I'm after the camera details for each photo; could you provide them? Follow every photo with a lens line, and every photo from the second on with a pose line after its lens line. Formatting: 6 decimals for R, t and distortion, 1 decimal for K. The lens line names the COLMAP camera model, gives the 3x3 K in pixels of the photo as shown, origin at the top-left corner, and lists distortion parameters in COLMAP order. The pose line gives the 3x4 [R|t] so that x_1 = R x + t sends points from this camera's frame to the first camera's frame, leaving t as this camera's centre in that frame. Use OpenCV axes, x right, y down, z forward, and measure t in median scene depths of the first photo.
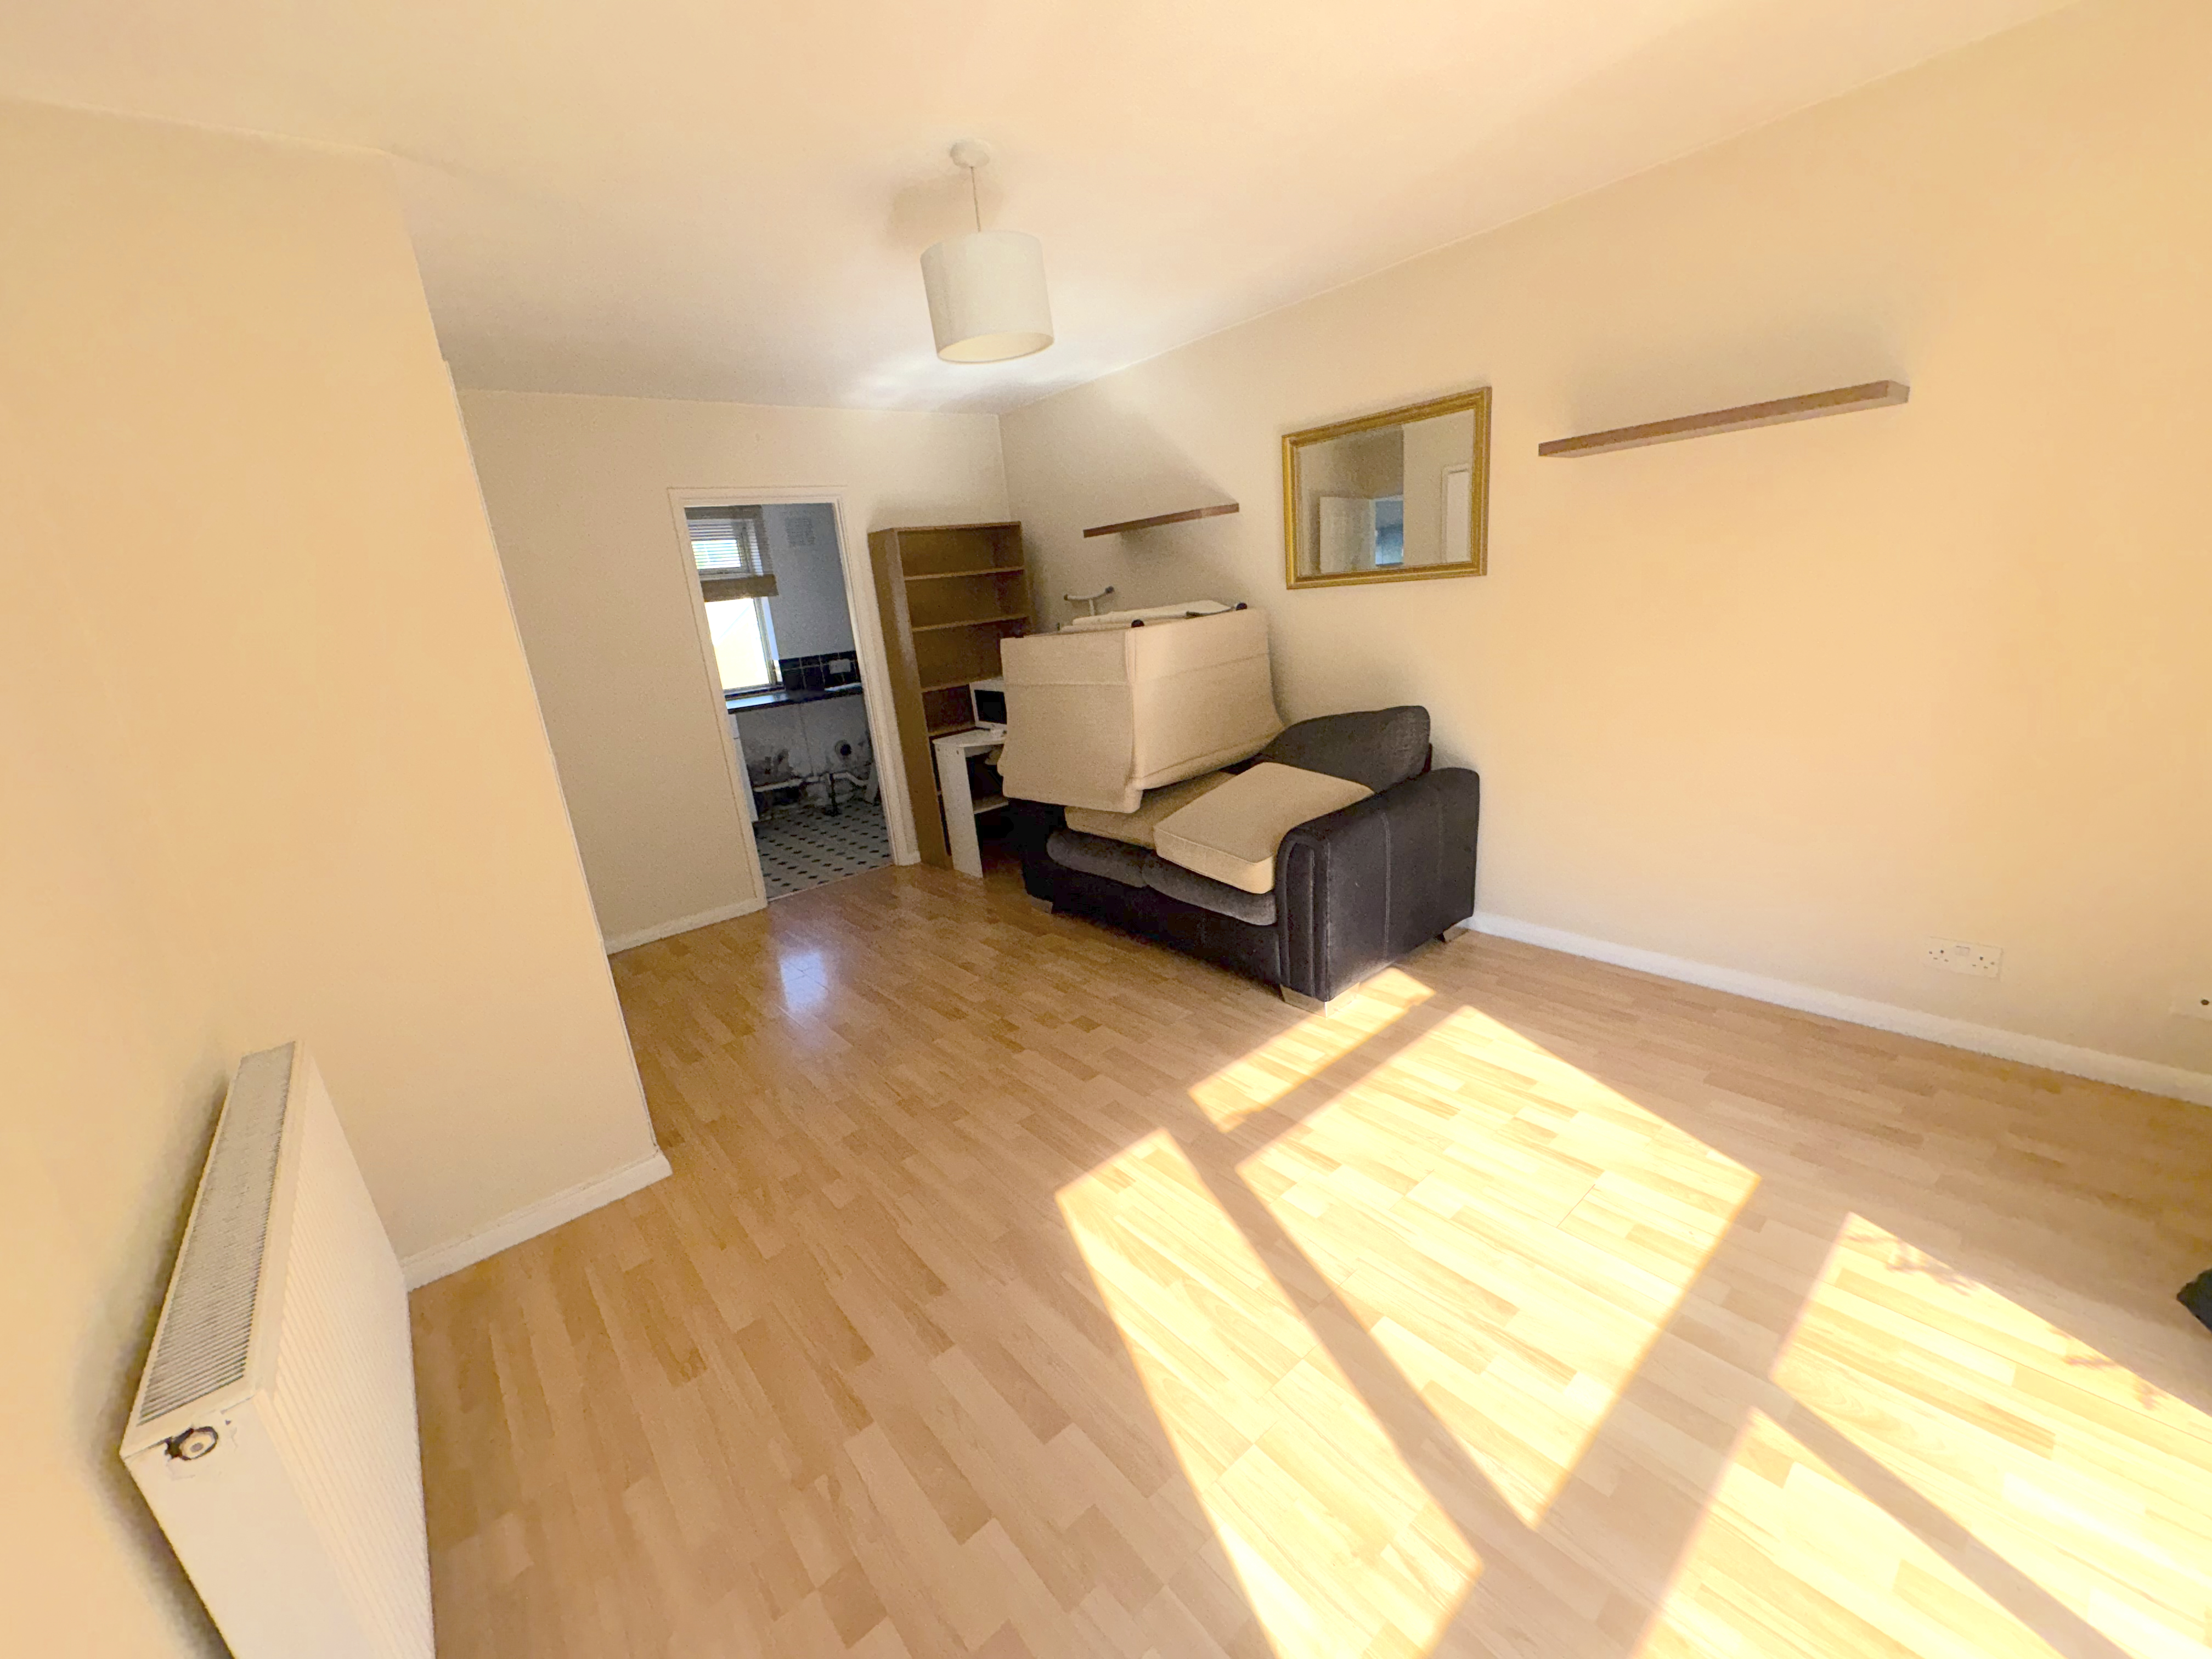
lens RADIAL K [[883.3, 0, 1104.2], [0, 883.3, 827.3], [0, 0, 1]] dist [0.001594, 0.000021]
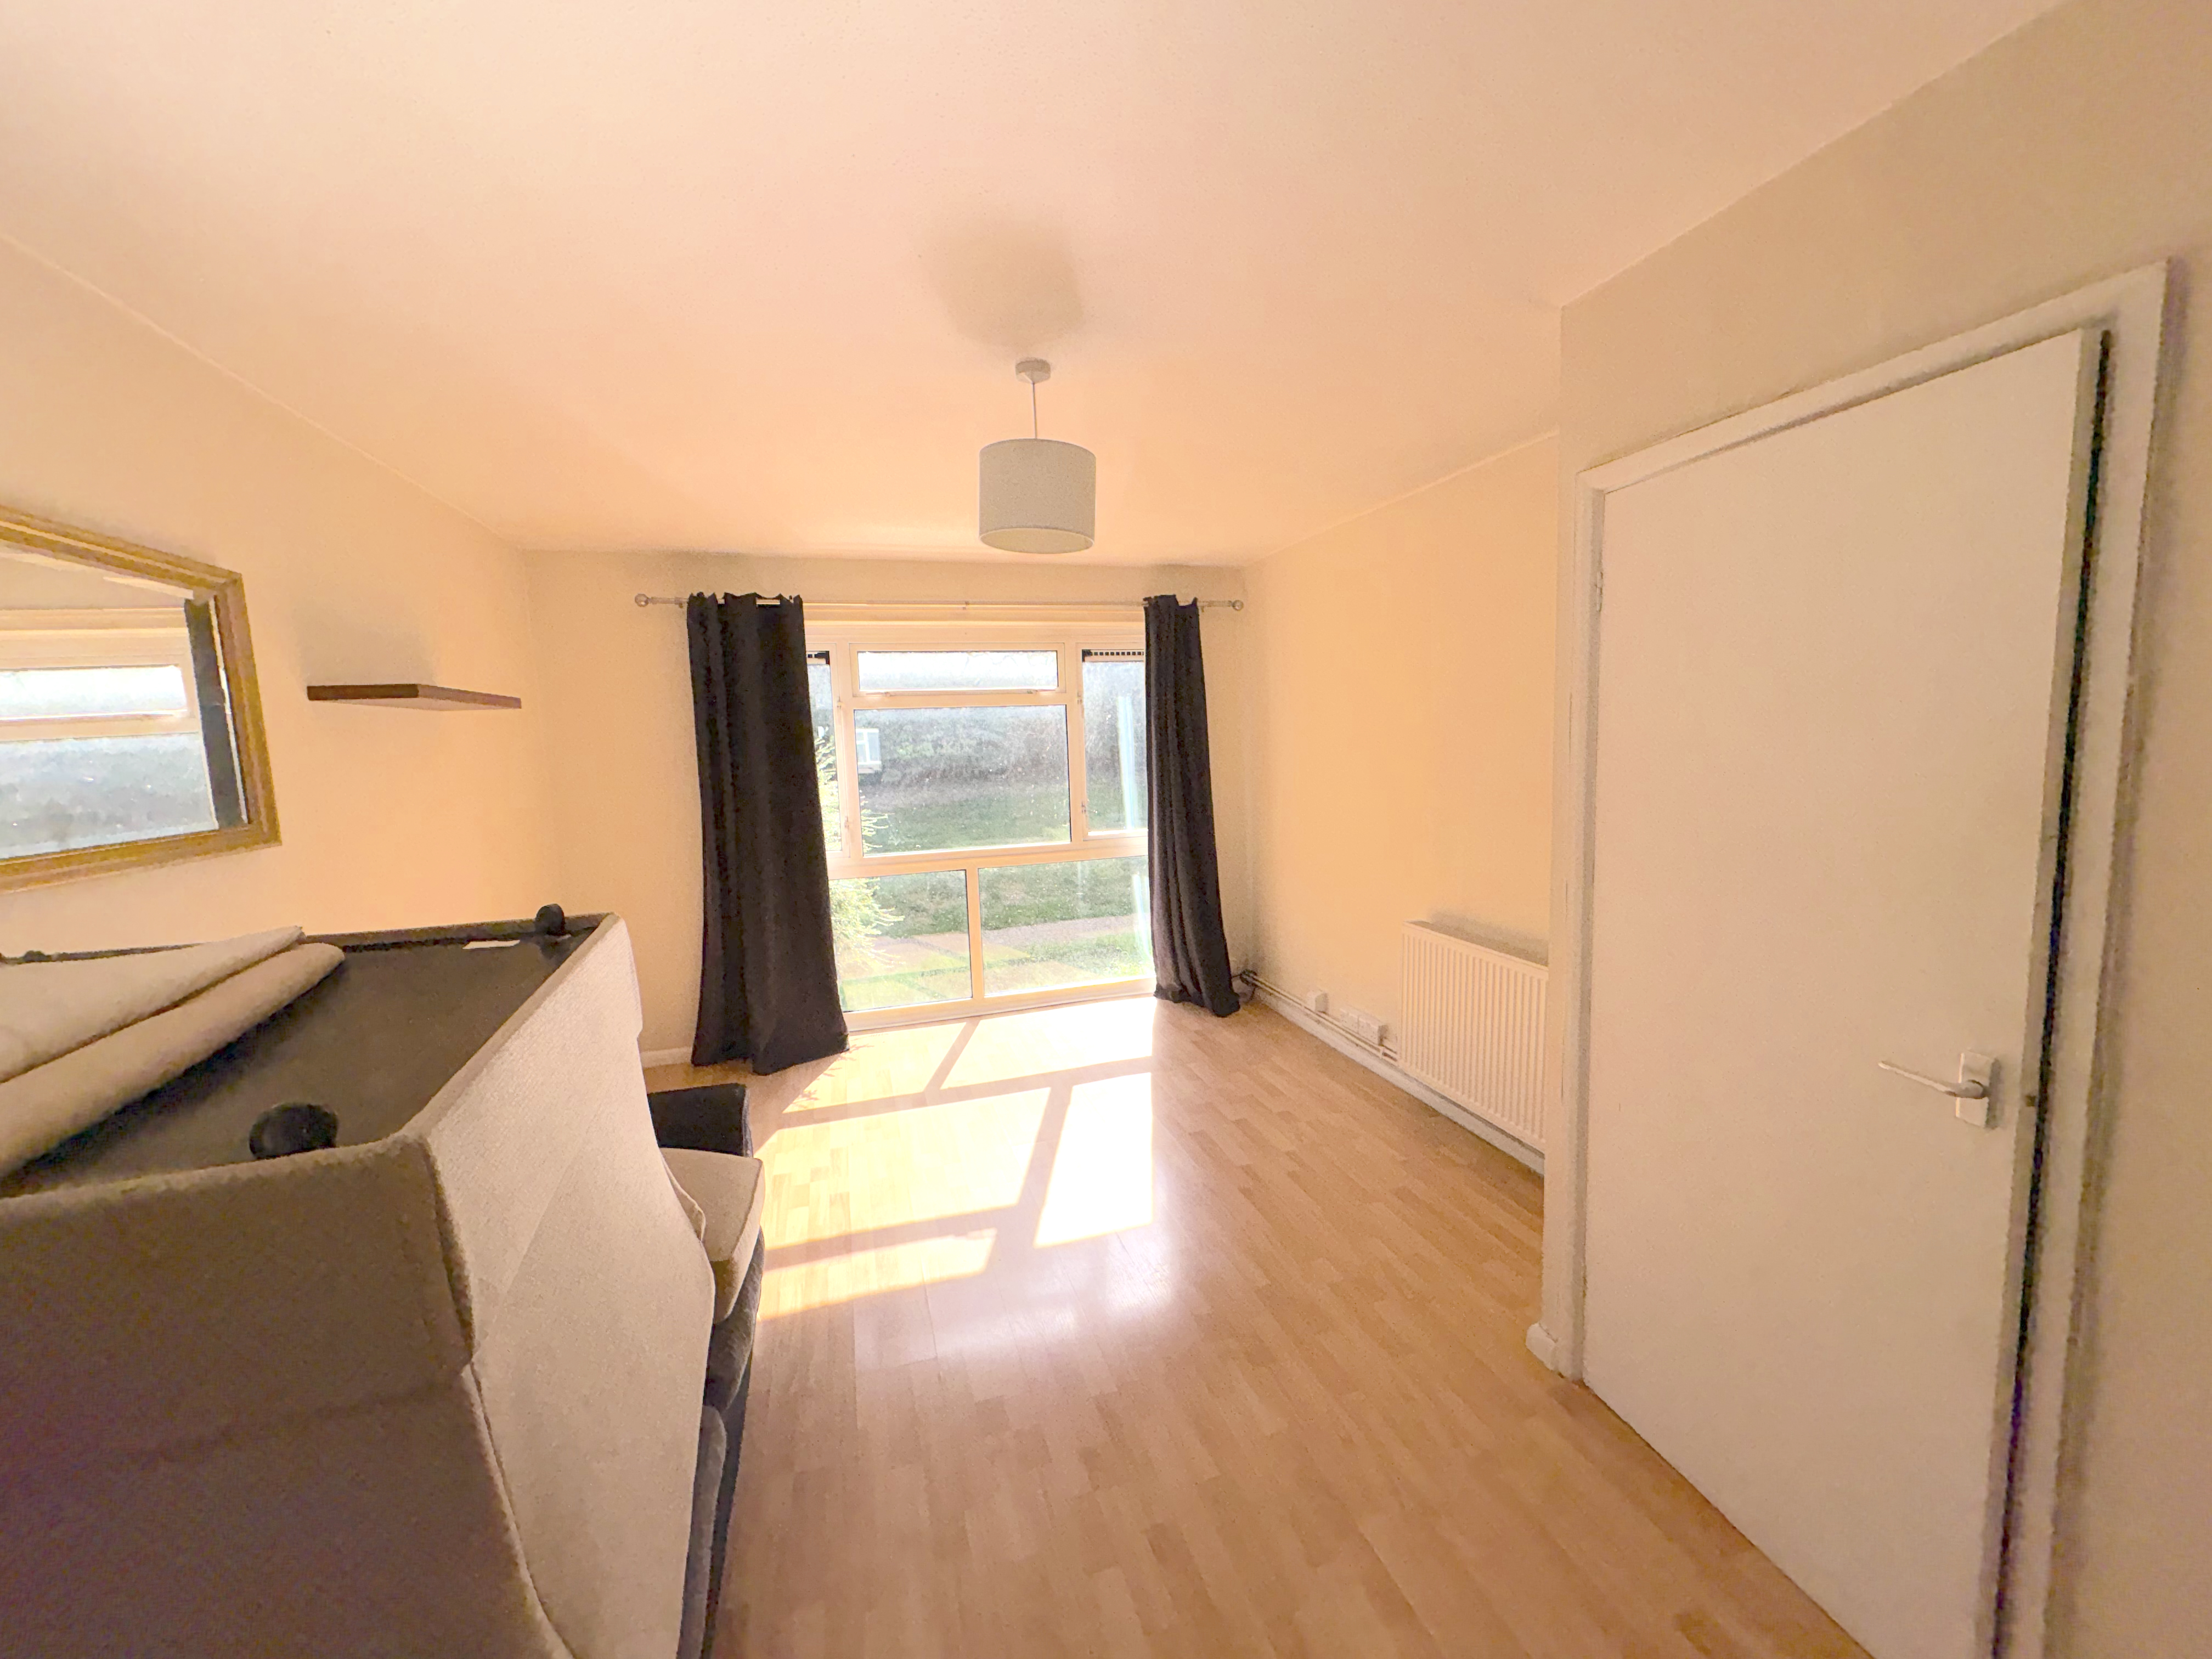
lens RADIAL K [[883.3, 0, 1104.2], [0, 883.3, 827.3], [0, 0, 1]] dist [0.001594, 0.000021]
pose [[-0.912060, 0.085407, 0.401064, -0.580494], [0.222831, 0.924284, 0.309912, -0.536937], [-0.344228, 0.372028, -0.862034, 1.987606]]
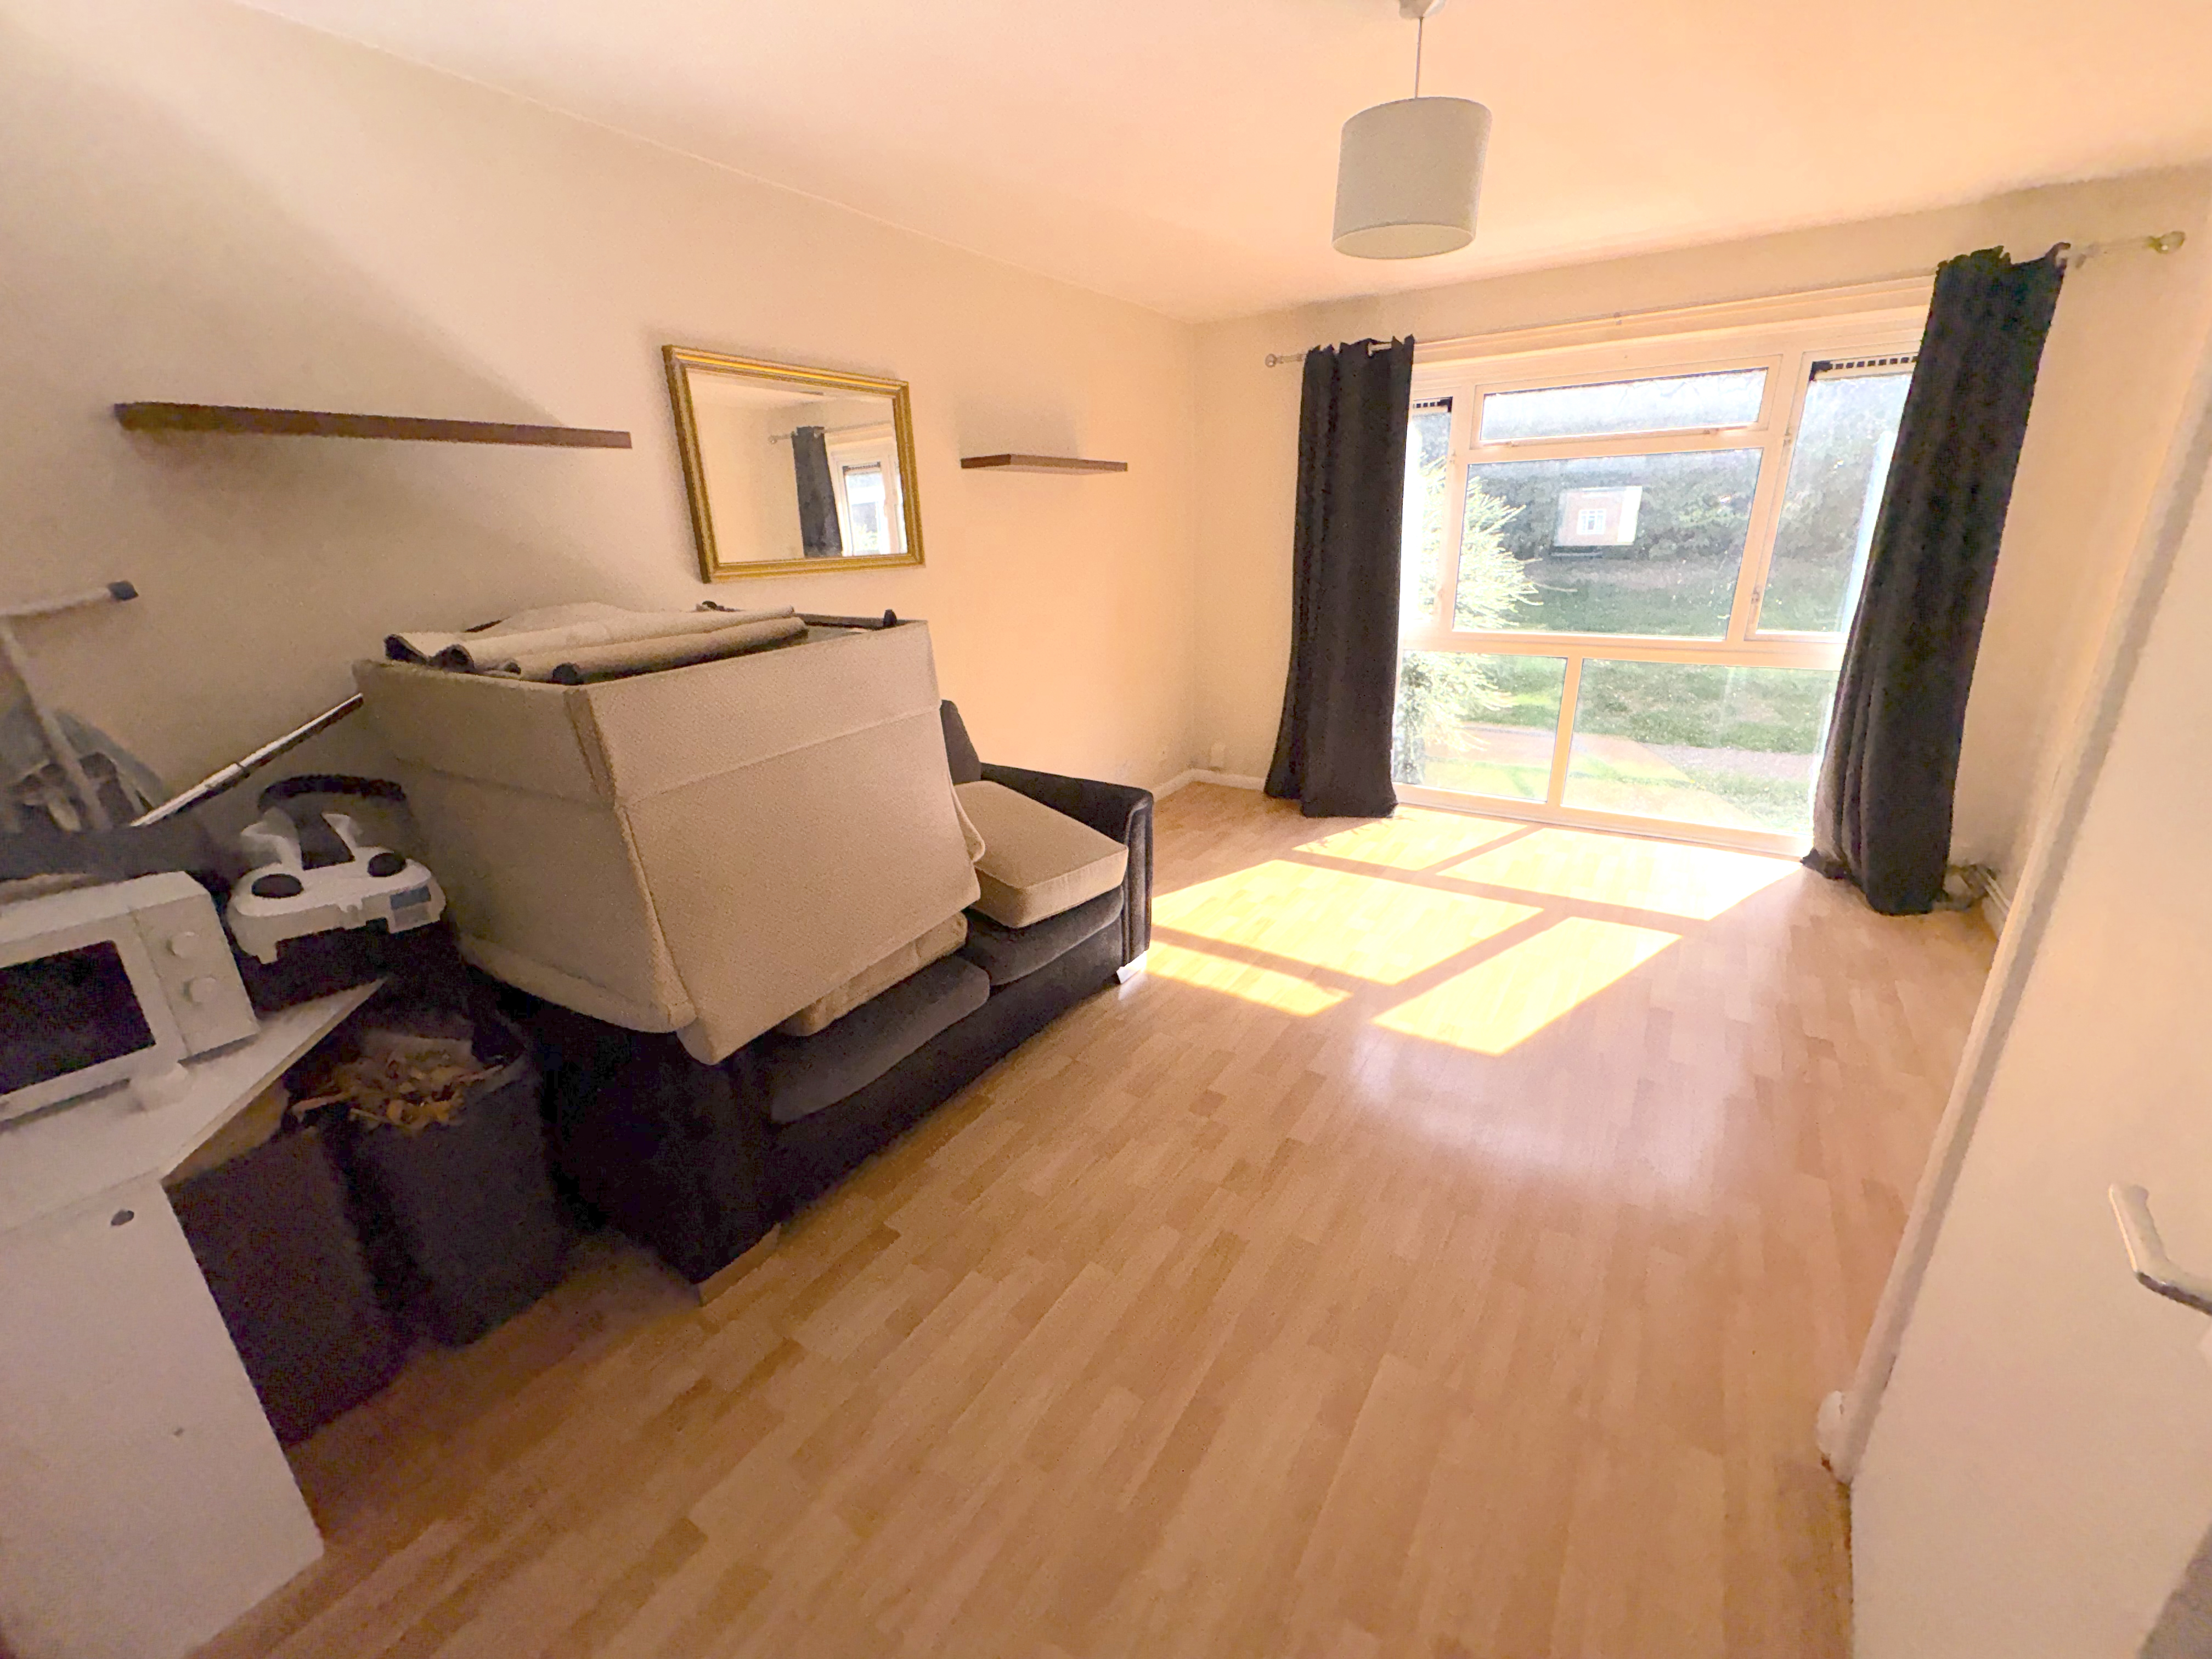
lens RADIAL K [[883.3, 0, 1104.2], [0, 883.3, 827.3], [0, 0, 1]] dist [0.001594, 0.000021]
pose [[-0.281625, -0.210556, 0.936138, -0.973486], [0.307490, 0.904370, 0.295915, -0.370878], [-0.908921, 0.371190, -0.189949, 1.645794]]
